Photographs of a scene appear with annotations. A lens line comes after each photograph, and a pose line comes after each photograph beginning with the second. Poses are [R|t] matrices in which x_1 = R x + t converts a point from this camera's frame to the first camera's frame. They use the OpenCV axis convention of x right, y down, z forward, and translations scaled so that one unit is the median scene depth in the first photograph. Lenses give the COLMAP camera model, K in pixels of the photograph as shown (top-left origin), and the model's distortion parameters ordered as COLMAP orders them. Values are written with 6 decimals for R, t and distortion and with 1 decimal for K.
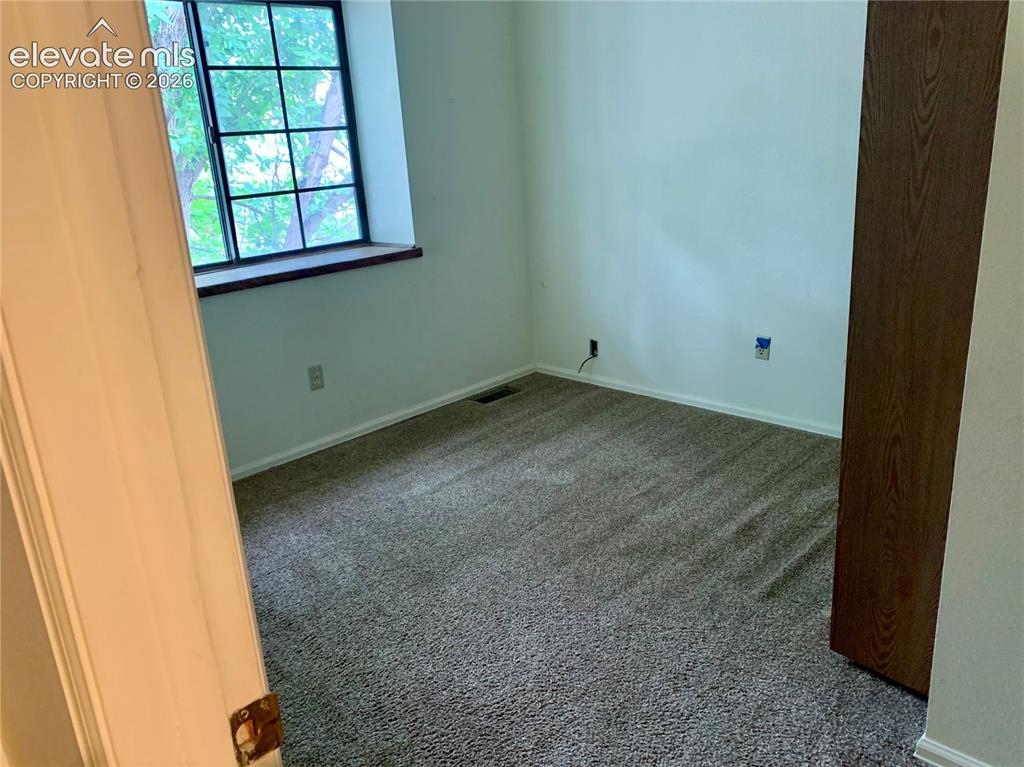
lens RADIAL K [[779.4, 0, 521.8], [0, 779.4, 379.2], [0, 0, 1]] dist [0.126637, -0.268625]
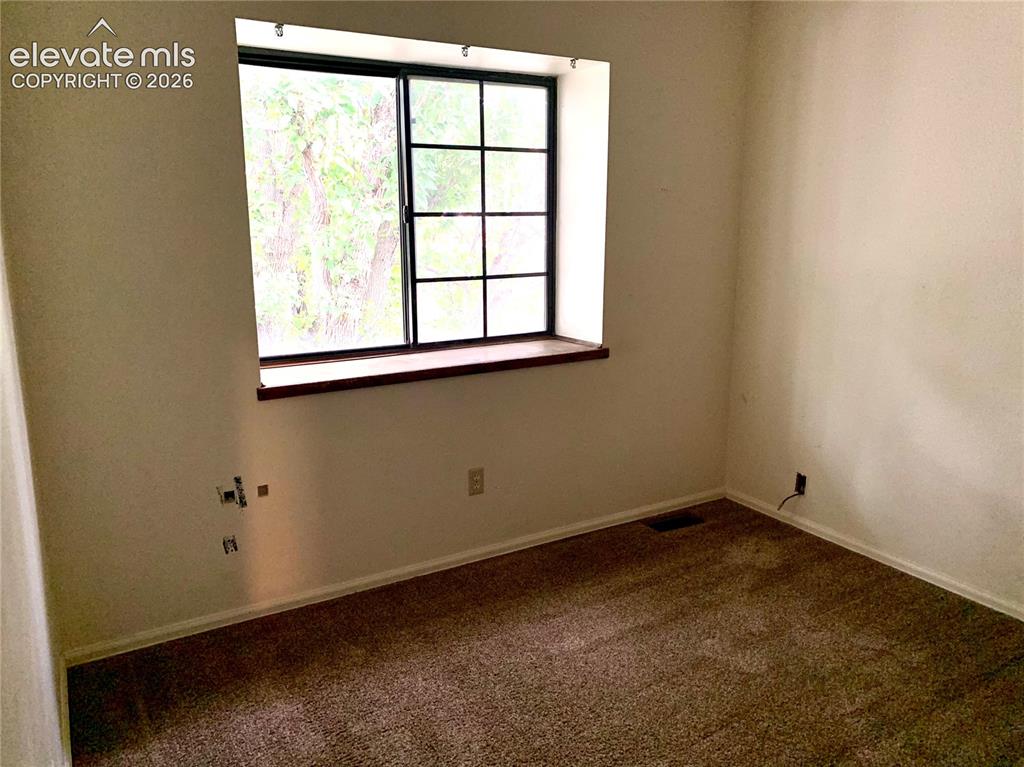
lens RADIAL K [[791.9, 0, 520.2], [0, 791.9, 378.7], [0, 0, 1]] dist [0.059263, -0.081026]
pose [[0.967646, 0.110521, -0.226817, -0.019677], [-0.129411, 0.989108, -0.070127, -0.061926], [0.216596, 0.097211, 0.971410, 0.115954]]
